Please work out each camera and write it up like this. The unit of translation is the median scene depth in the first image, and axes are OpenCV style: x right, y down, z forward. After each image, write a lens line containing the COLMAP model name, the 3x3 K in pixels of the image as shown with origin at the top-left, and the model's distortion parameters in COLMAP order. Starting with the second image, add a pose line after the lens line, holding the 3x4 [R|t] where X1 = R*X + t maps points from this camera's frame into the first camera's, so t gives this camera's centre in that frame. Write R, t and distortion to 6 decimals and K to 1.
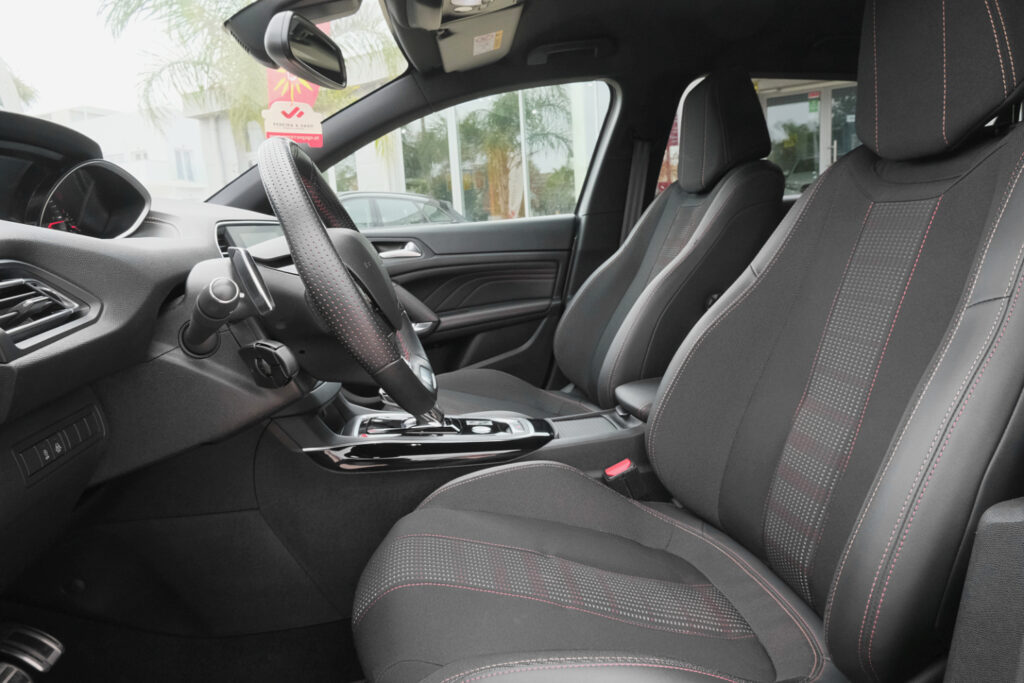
lens RADIAL K [[650.5, 0, 512.0], [0, 650.5, 341.5], [0, 0, 1]] dist [-0.000836, 0.002164]
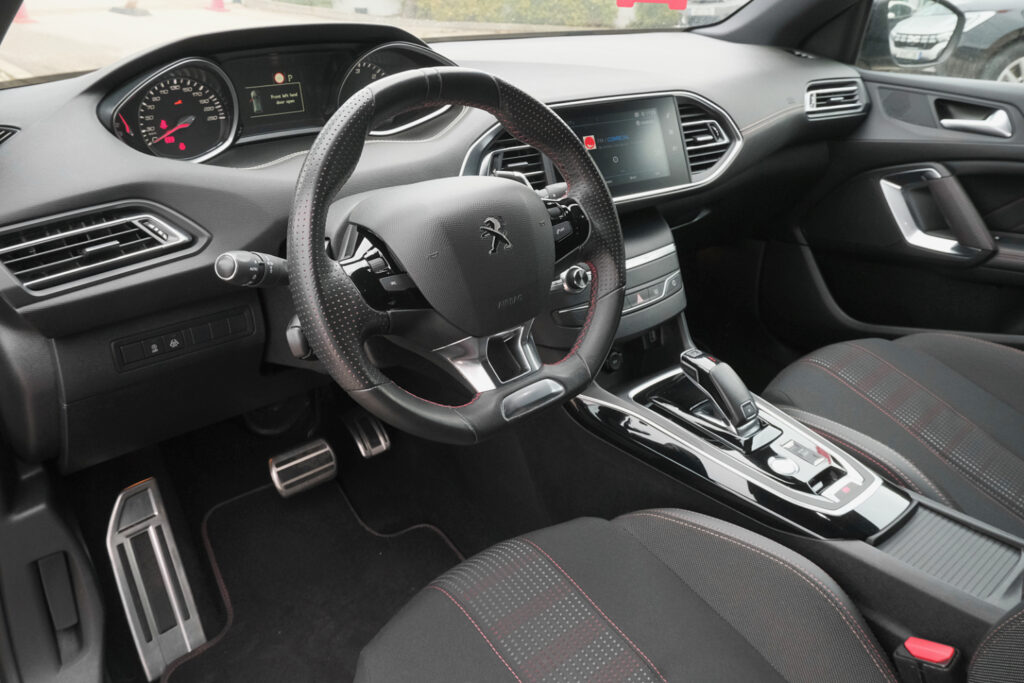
lens RADIAL K [[813.6, 0, 516.2], [0, 813.6, 340.0], [0, 0, 1]] dist [-0.011257, -0.002935]
pose [[0.539065, 0.408126, -0.736778, 0.388739], [-0.175645, 0.909999, 0.375567, -0.262871], [0.823746, -0.073044, 0.562234, 0.321139]]
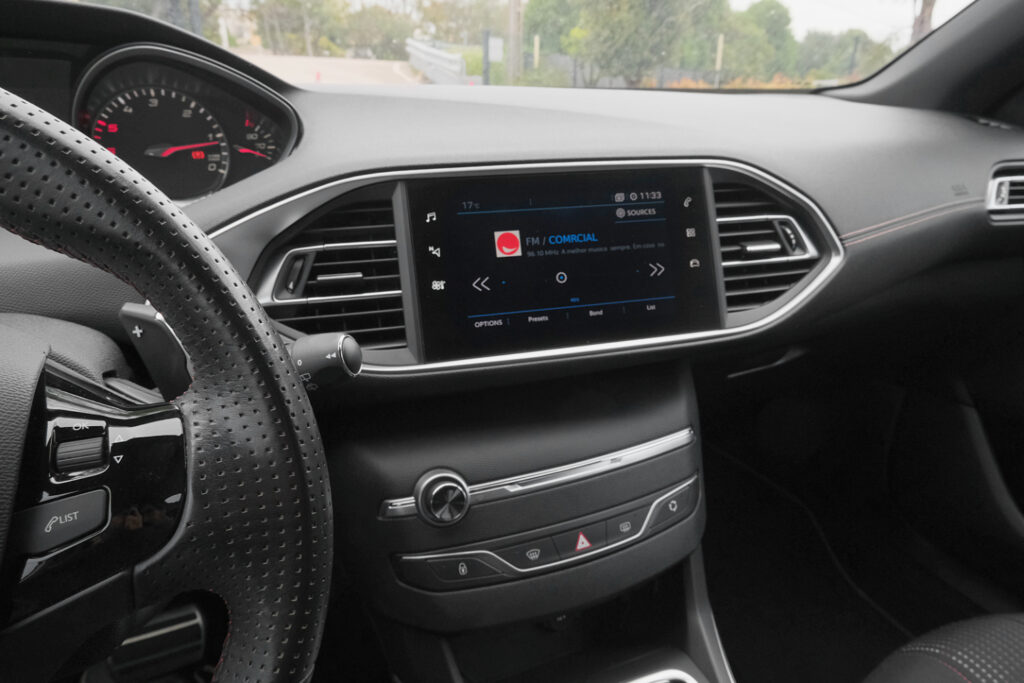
lens RADIAL K [[657.6, 0, 519.1], [0, 657.6, 335.9], [0, 0, 1]] dist [-0.000940, 0.000100]
pose [[0.271693, 0.410299, -0.870539, 0.003002], [-0.183507, 0.910055, 0.371651, -0.230566], [0.944727, 0.058775, 0.322548, 0.847873]]
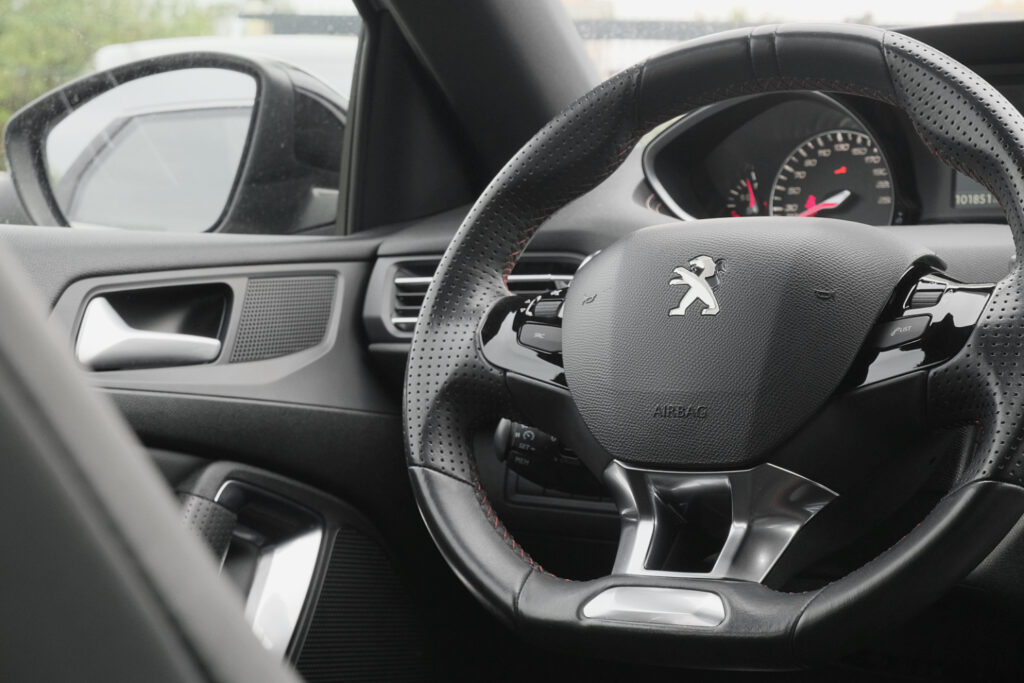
lens RADIAL K [[2026.5, 0, 512.0], [0, 2026.5, 341.5], [0, 0, 1]] dist [-0.067101, -0.030376]
pose [[-0.661302, 0.085577, -0.745223, 0.572092], [-0.086216, 0.978216, 0.188840, -0.225558], [0.745149, 0.189130, -0.639518, 1.216783]]
